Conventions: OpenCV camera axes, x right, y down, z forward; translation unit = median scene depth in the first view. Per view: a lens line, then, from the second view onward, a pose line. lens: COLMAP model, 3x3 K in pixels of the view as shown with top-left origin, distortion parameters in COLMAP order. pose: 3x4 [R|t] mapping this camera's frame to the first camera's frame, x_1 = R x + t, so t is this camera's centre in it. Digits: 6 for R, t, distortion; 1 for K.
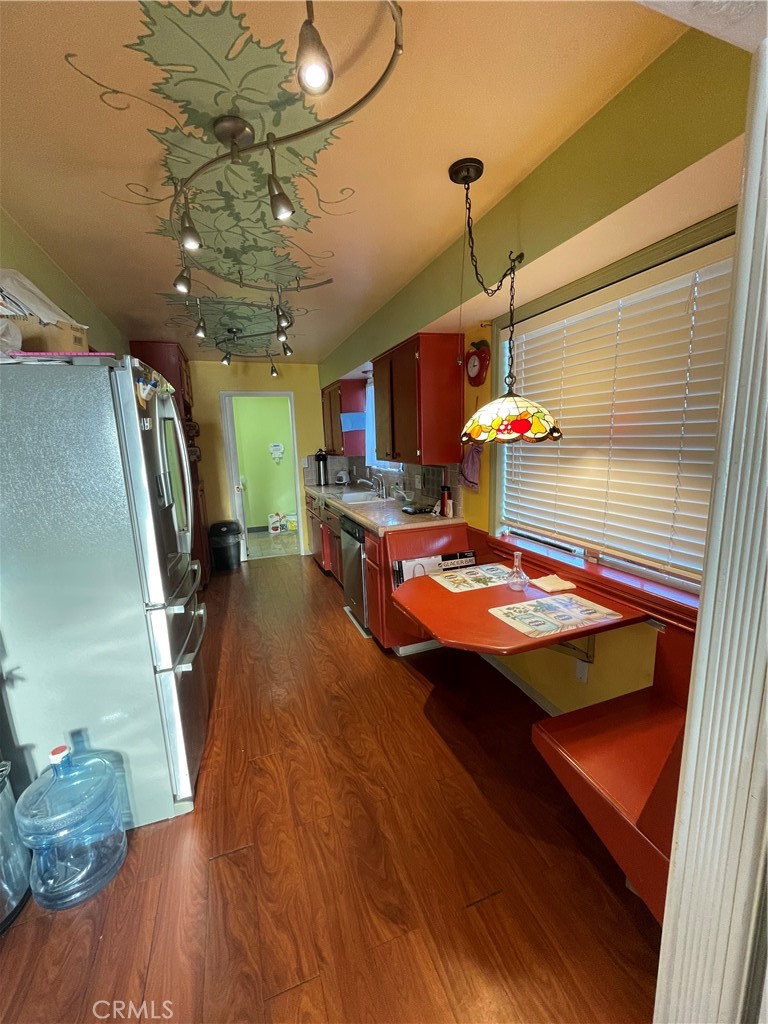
lens RADIAL K [[415.4, 0, 383.0], [0, 415.4, 513.1], [0, 0, 1]] dist [-0.002989, 0.000164]
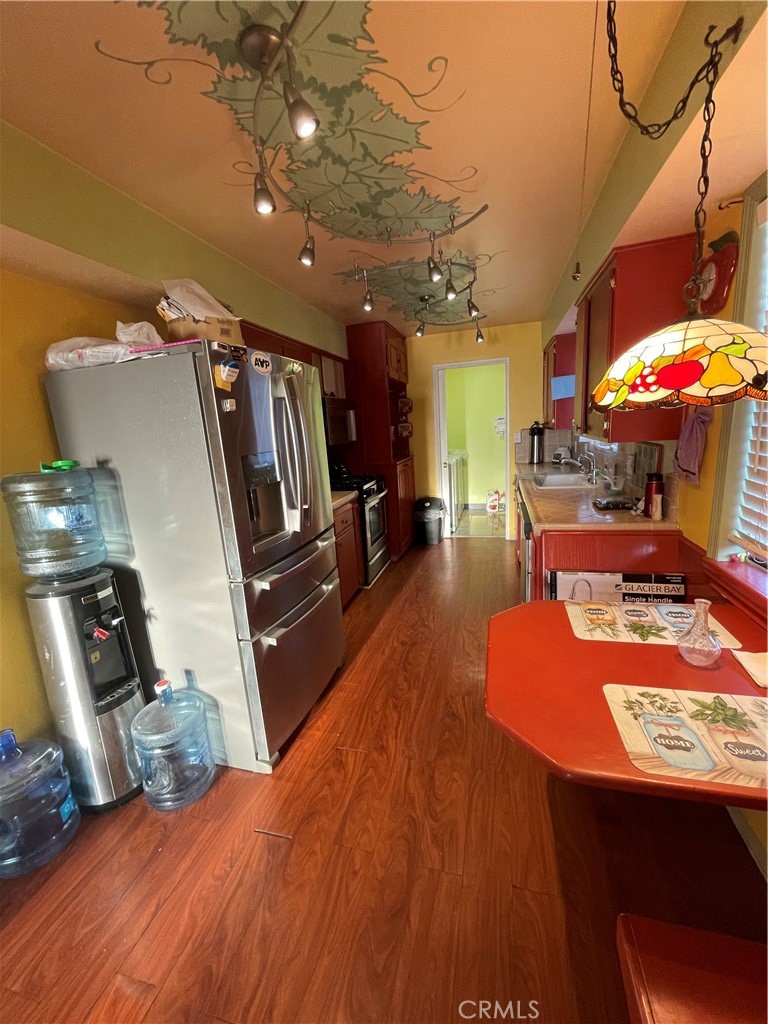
lens RADIAL K [[415.4, 0, 383.0], [0, 415.4, 513.1], [0, 0, 1]] dist [-0.002989, 0.000164]
pose [[0.818488, 0.098996, -0.565930, 0.246110], [-0.062798, 0.994556, 0.083151, -0.040563], [0.571081, -0.032519, 0.820249, 0.252831]]
